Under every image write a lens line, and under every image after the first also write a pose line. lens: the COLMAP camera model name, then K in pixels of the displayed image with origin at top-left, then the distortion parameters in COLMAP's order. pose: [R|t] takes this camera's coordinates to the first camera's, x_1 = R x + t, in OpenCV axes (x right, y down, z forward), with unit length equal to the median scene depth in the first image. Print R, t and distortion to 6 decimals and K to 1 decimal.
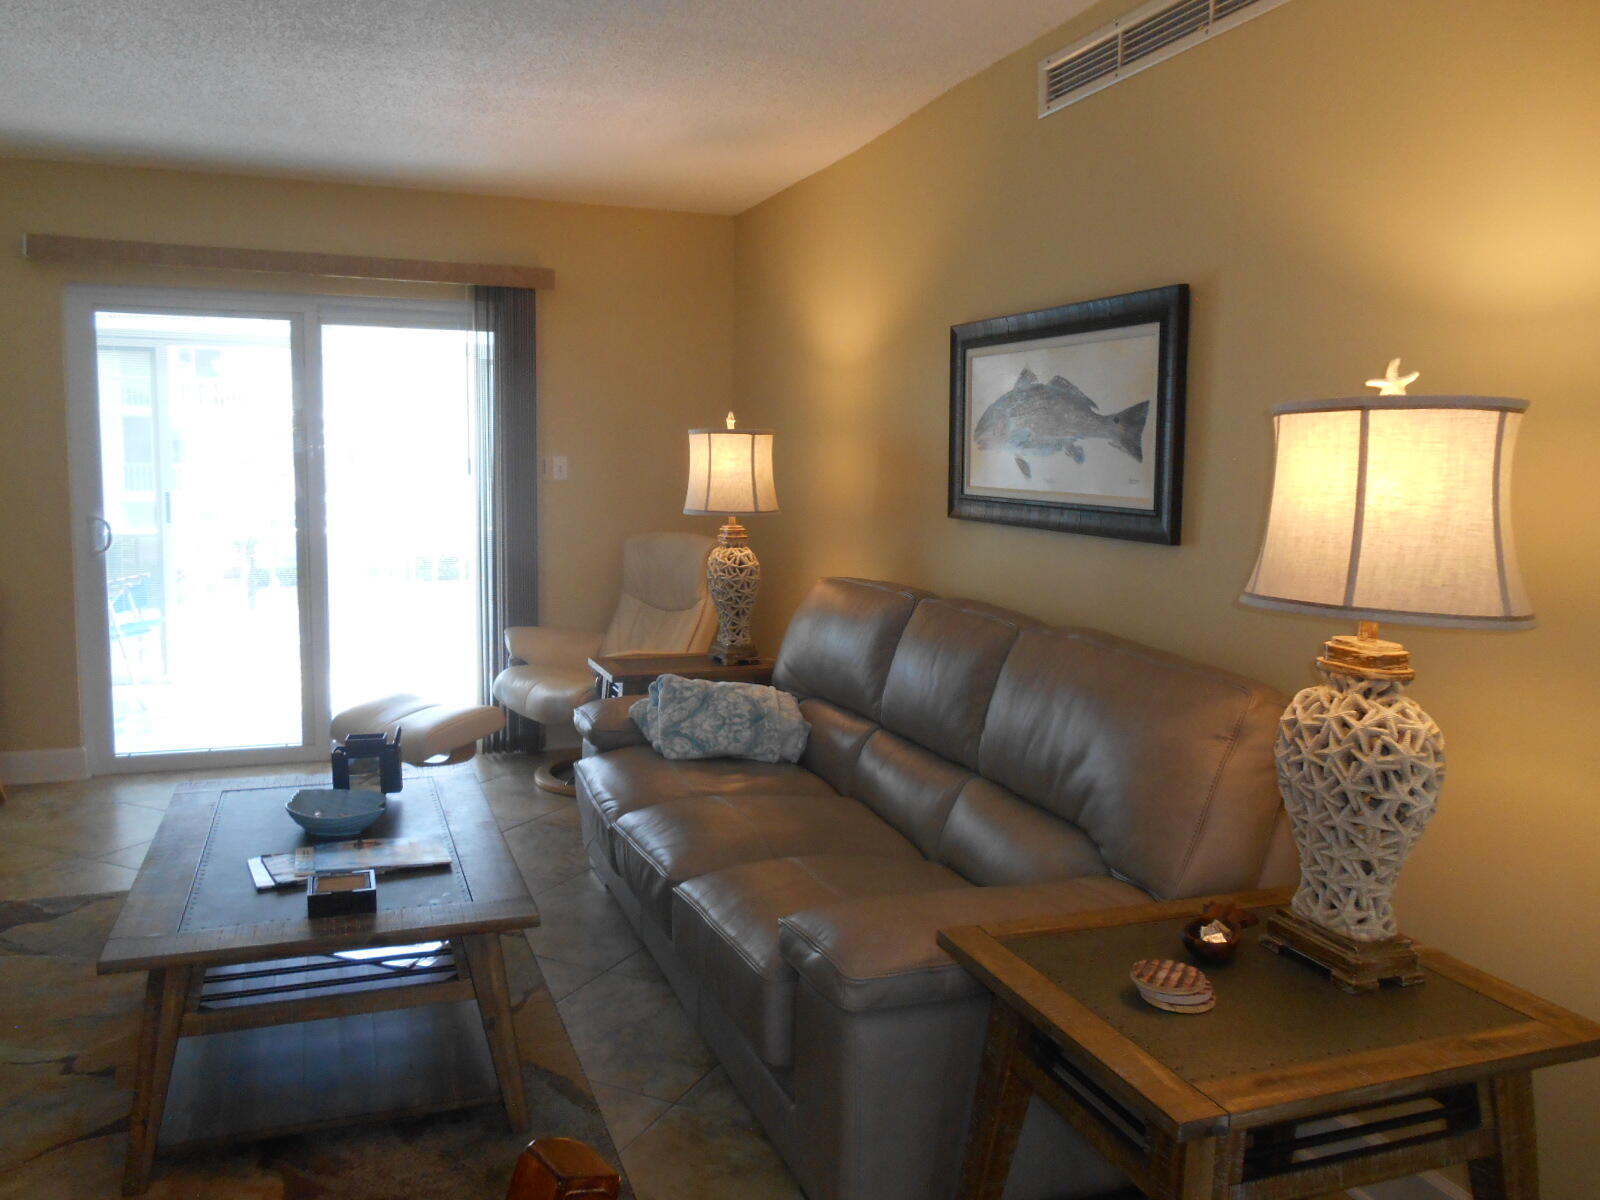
lens RADIAL K [[1257.2, 0, 797.3], [0, 1257.2, 589.5], [0, 0, 1]] dist [-0.018076, 0.014716]
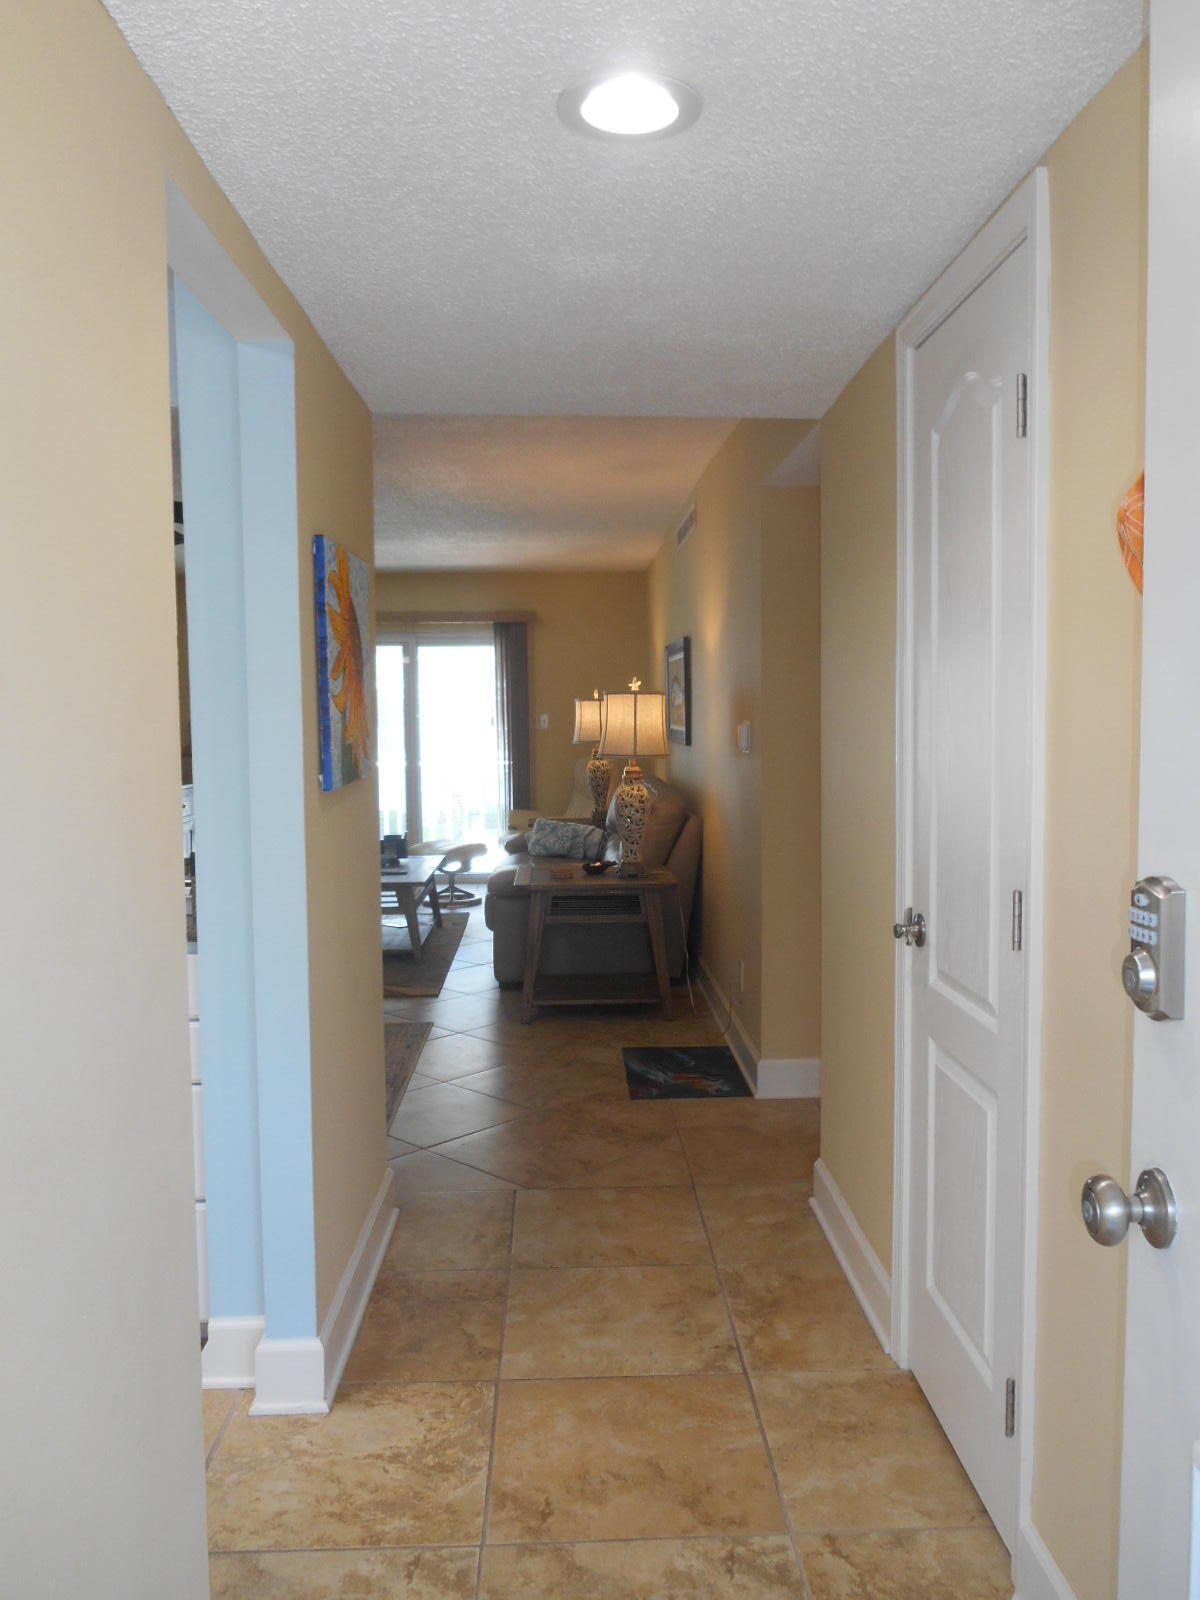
lens RADIAL K [[1257.2, 0, 599.4], [0, 1257.2, 800.0], [0, 0, 1]] dist [-0.018076, 0.014716]
pose [[0.948617, -0.003563, -0.316408, 0.742293], [-0.008014, 0.999345, -0.035282, 0.126261], [0.316326, 0.036004, 0.947967, -1.077396]]
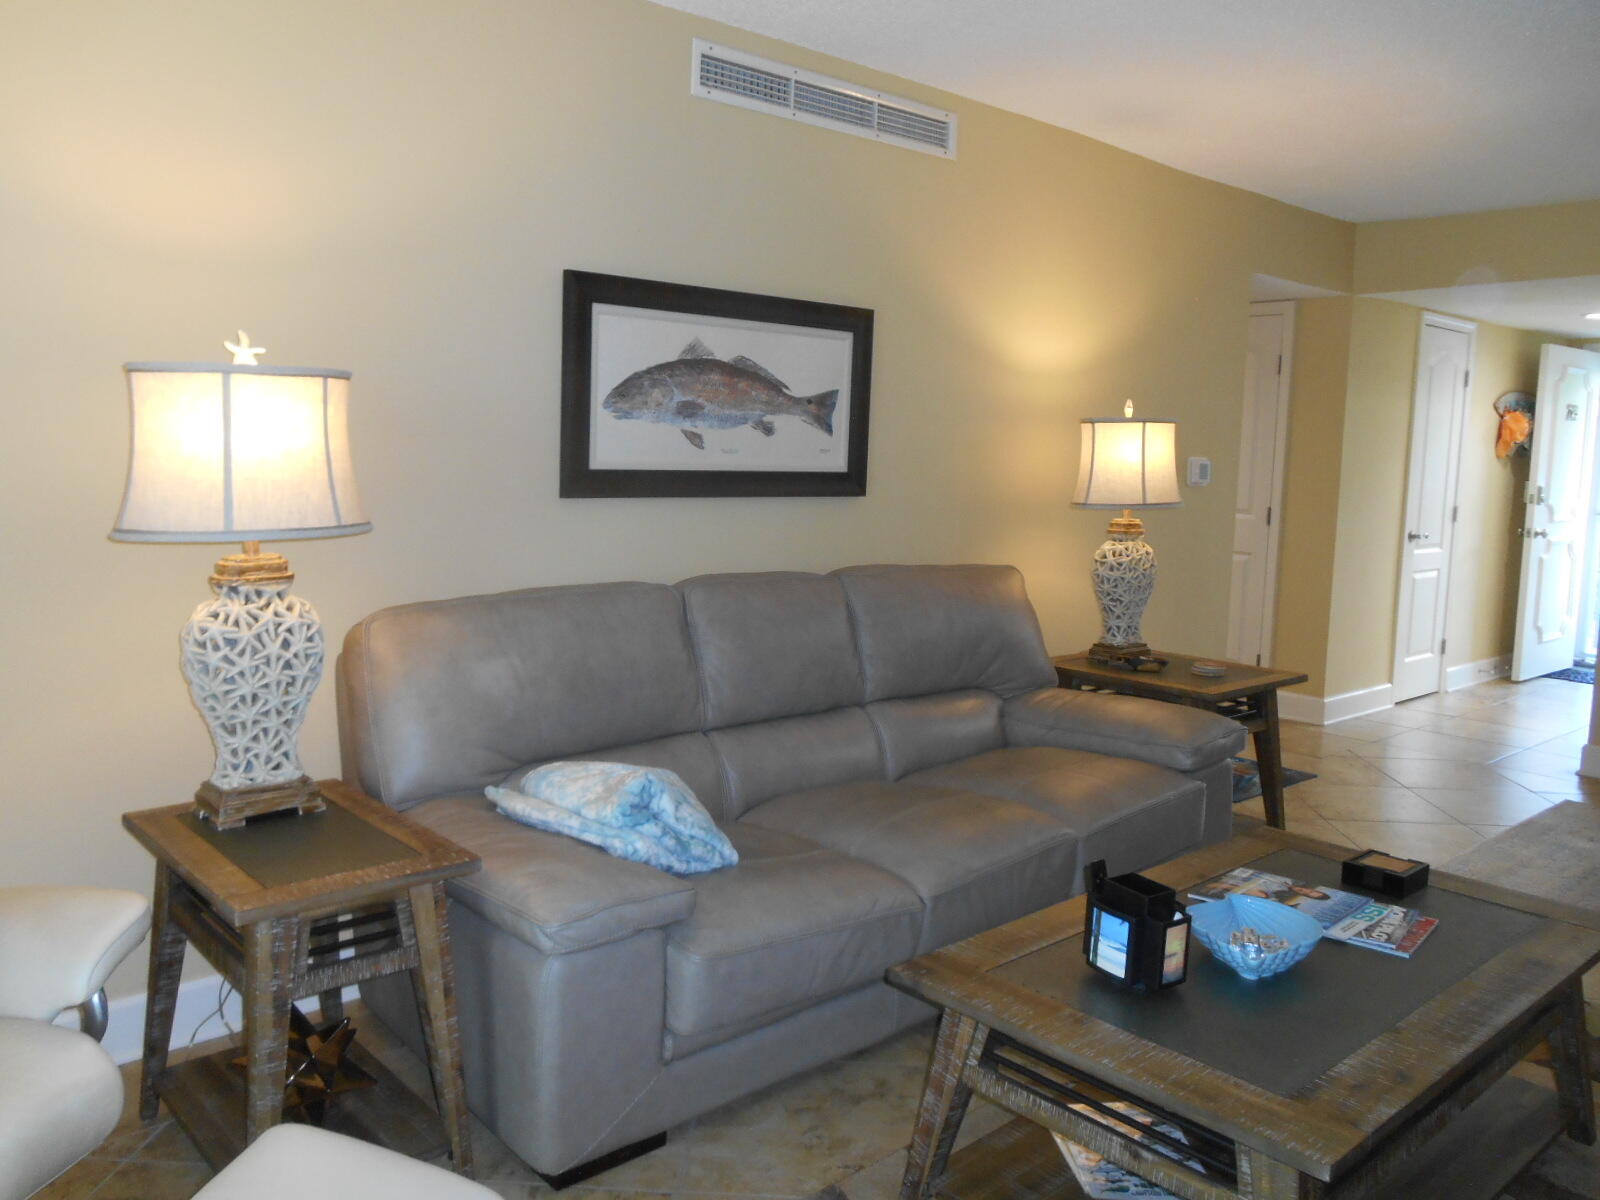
lens RADIAL K [[1257.2, 0, 799.5], [0, 1257.2, 594.2], [0, 0, 1]] dist [-0.018076, 0.014716]
pose [[-0.362155, -0.133091, 0.922567, -0.814585], [0.071324, 0.982895, 0.169792, -0.142023], [-0.929385, 0.127293, -0.346468, 1.301988]]
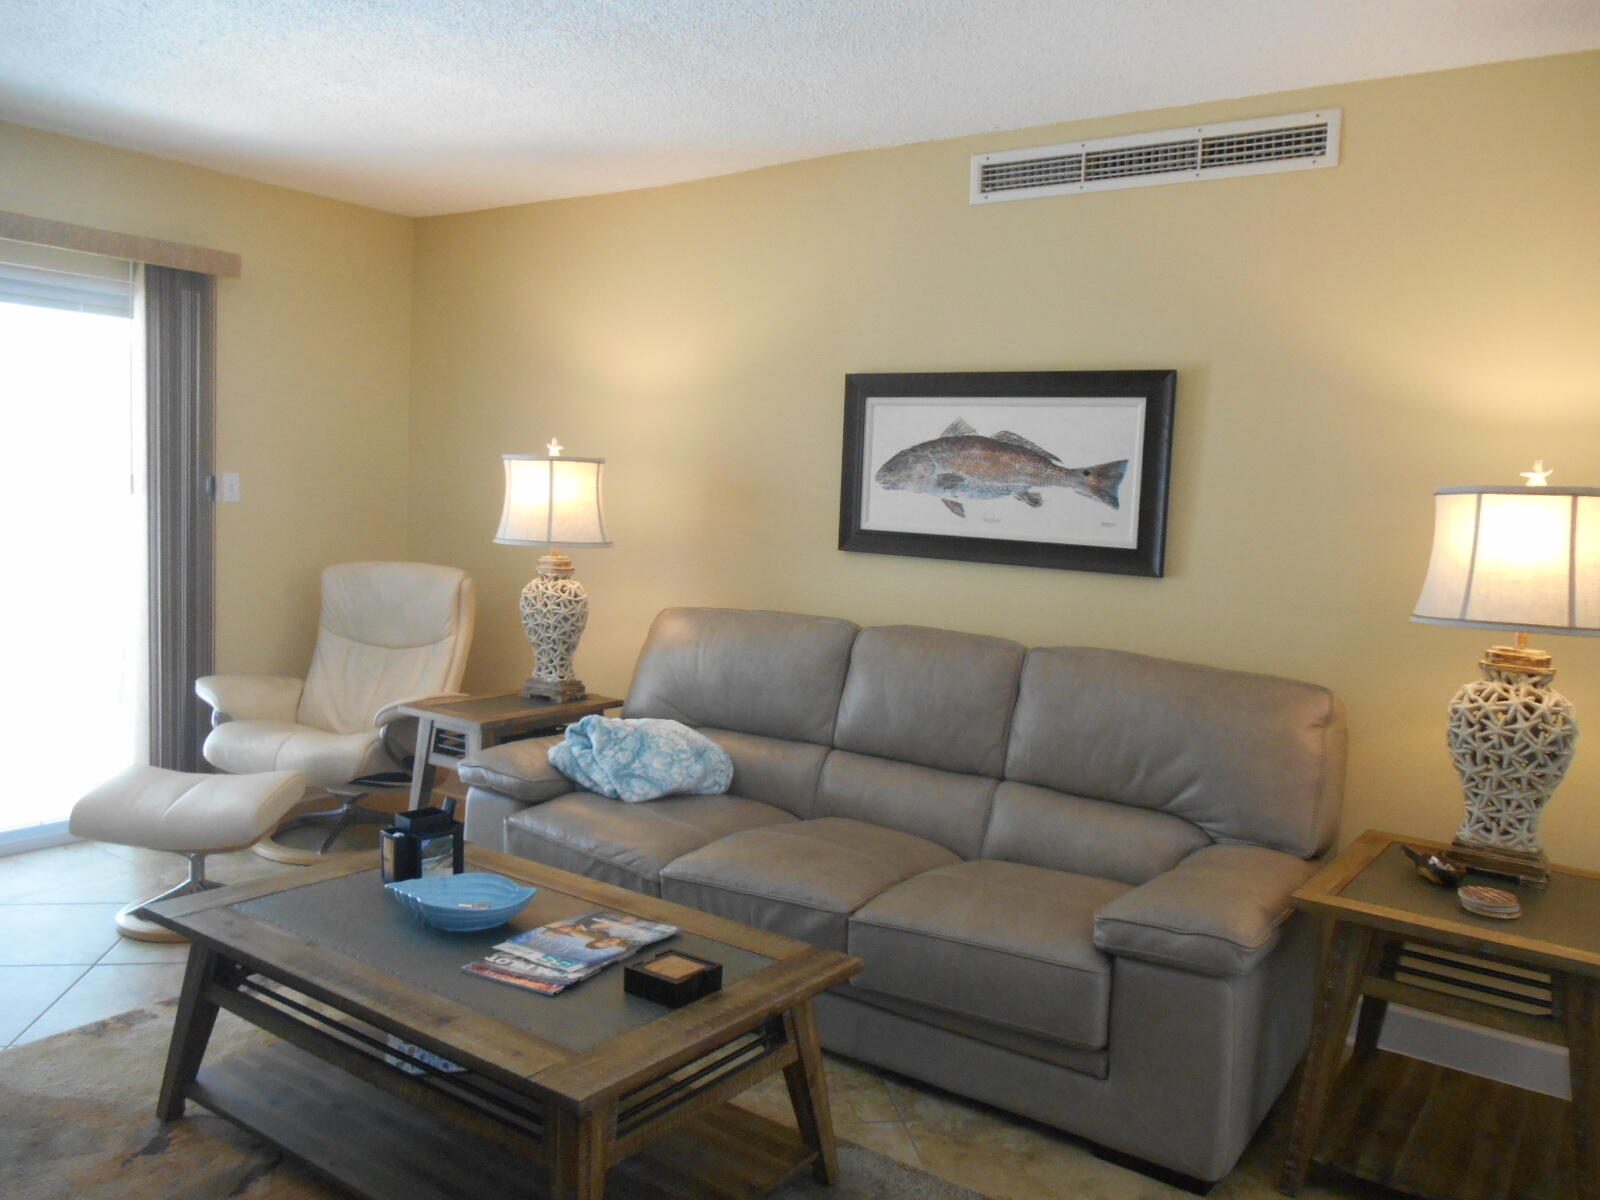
lens RADIAL K [[1257.2, 0, 787.6], [0, 1257.2, 600.1], [0, 0, 1]] dist [-0.018076, 0.014716]
pose [[0.834740, -0.028531, 0.549905, -0.578590], [0.027829, 0.999566, 0.009617, -0.029331], [-0.549941, 0.007276, 0.835172, 0.135772]]
